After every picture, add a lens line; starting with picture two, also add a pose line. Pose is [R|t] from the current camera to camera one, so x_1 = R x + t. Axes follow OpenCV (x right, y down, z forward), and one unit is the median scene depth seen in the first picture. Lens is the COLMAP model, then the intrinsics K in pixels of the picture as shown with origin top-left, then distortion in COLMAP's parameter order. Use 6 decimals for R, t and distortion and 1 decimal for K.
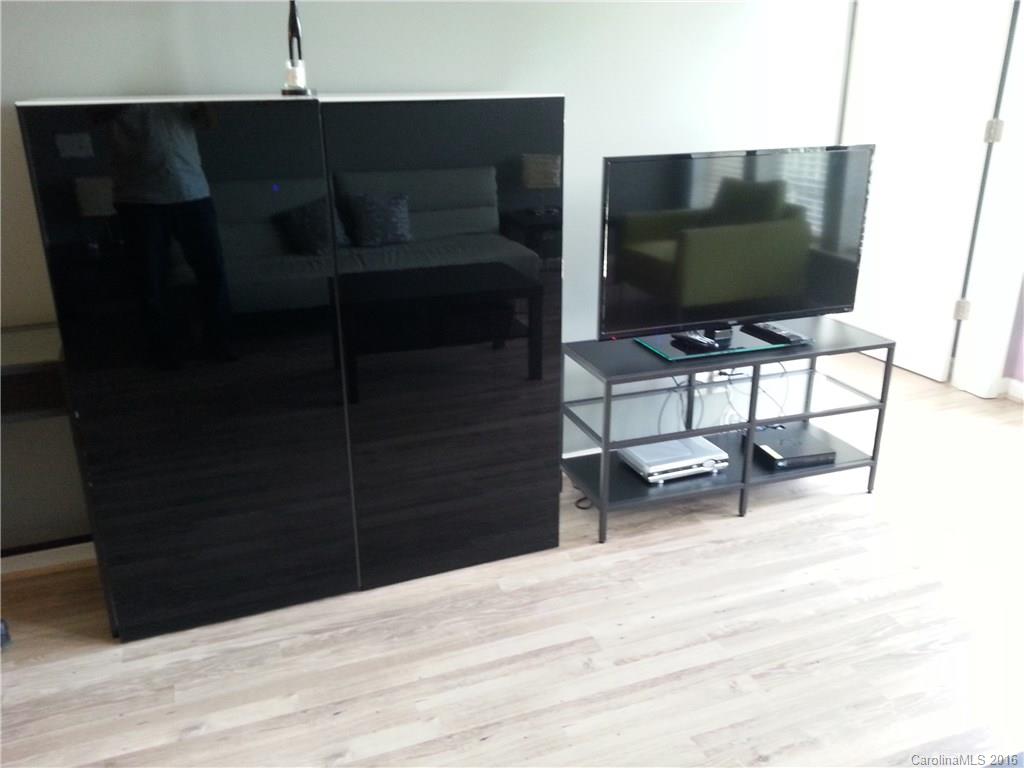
lens RADIAL K [[842.8, 0, 514.0], [0, 842.8, 398.4], [0, 0, 1]] dist [0.081675, -0.163441]
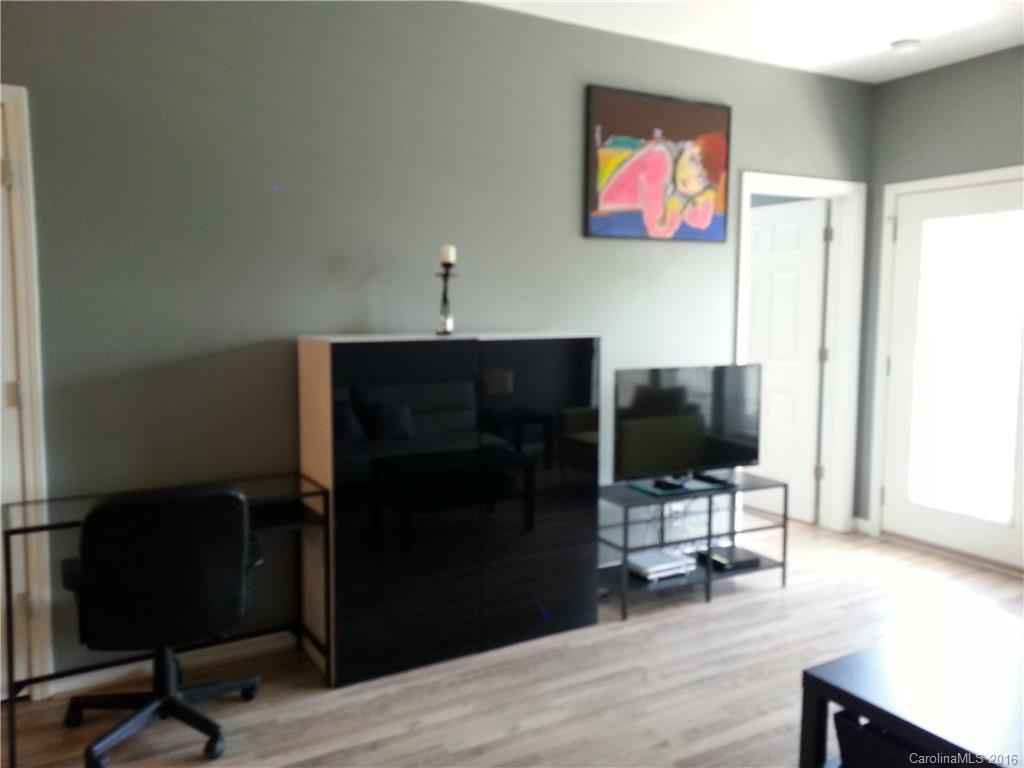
lens RADIAL K [[842.8, 0, 514.0], [0, 842.8, 398.4], [0, 0, 1]] dist [0.081675, -0.163441]
pose [[0.985571, -0.013487, 0.168724, -0.337641], [0.055206, 0.967922, -0.245109, 0.151630], [-0.160006, 0.250887, 0.954701, -0.486529]]
